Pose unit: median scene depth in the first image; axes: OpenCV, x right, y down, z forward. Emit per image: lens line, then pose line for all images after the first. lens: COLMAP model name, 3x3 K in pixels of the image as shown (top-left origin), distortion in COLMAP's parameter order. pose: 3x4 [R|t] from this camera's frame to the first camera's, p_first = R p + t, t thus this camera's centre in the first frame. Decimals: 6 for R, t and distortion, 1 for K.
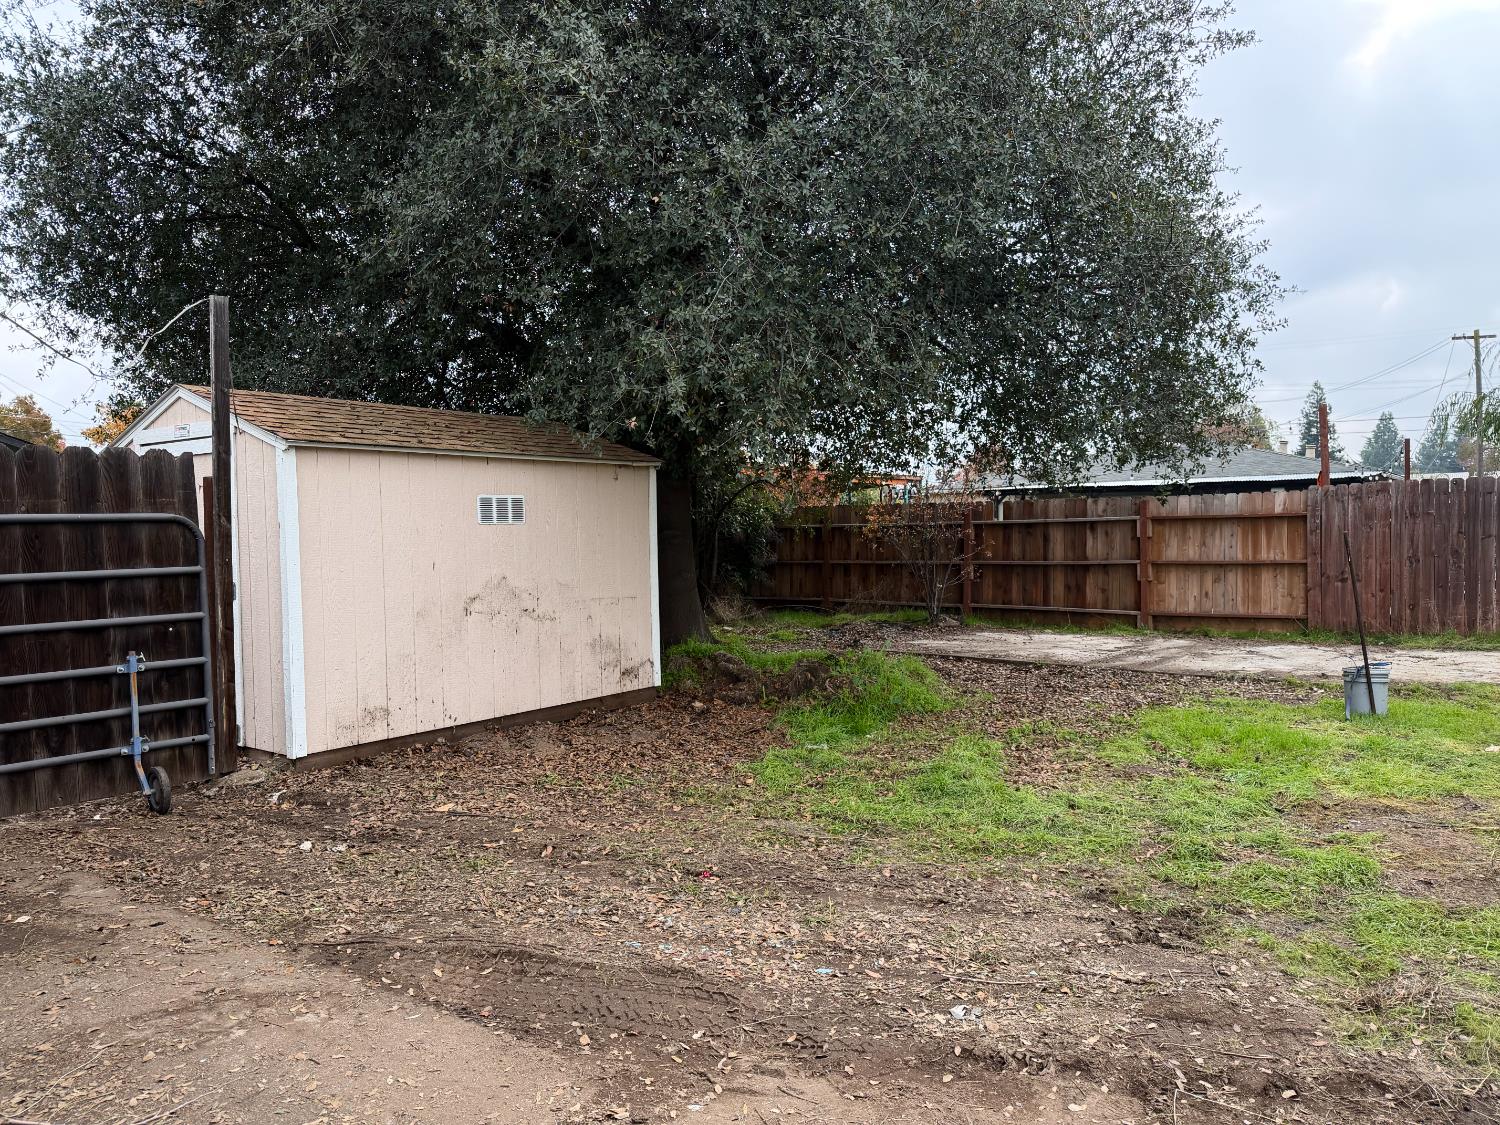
lens RADIAL K [[1020.5, 0, 750.0], [0, 1020.5, 562.5], [0, 0, 1]] dist [-0.002671, -0.004177]
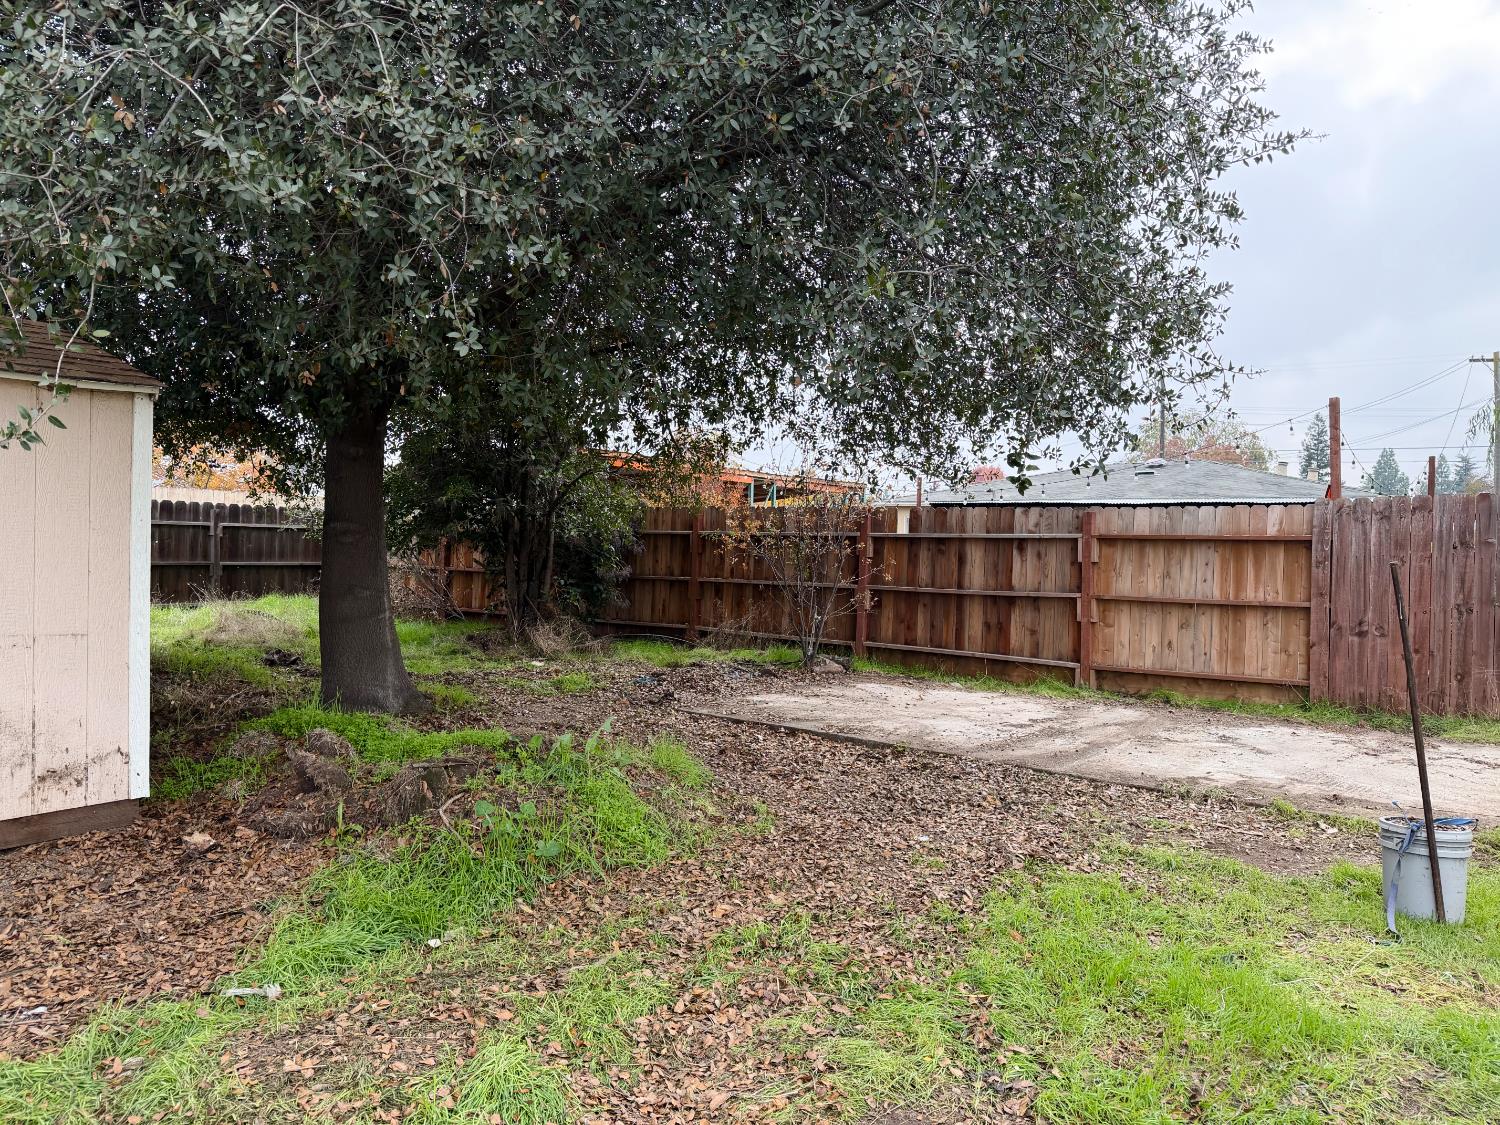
lens RADIAL K [[1065.1, 0, 755.5], [0, 1065.1, 548.4], [0, 0, 1]] dist [0.051394, -0.051286]
pose [[0.998887, 0.038450, 0.027303, 0.130275], [-0.037729, 0.998938, -0.026463, -0.005550], [-0.028292, 0.025404, 0.999277, 0.245307]]
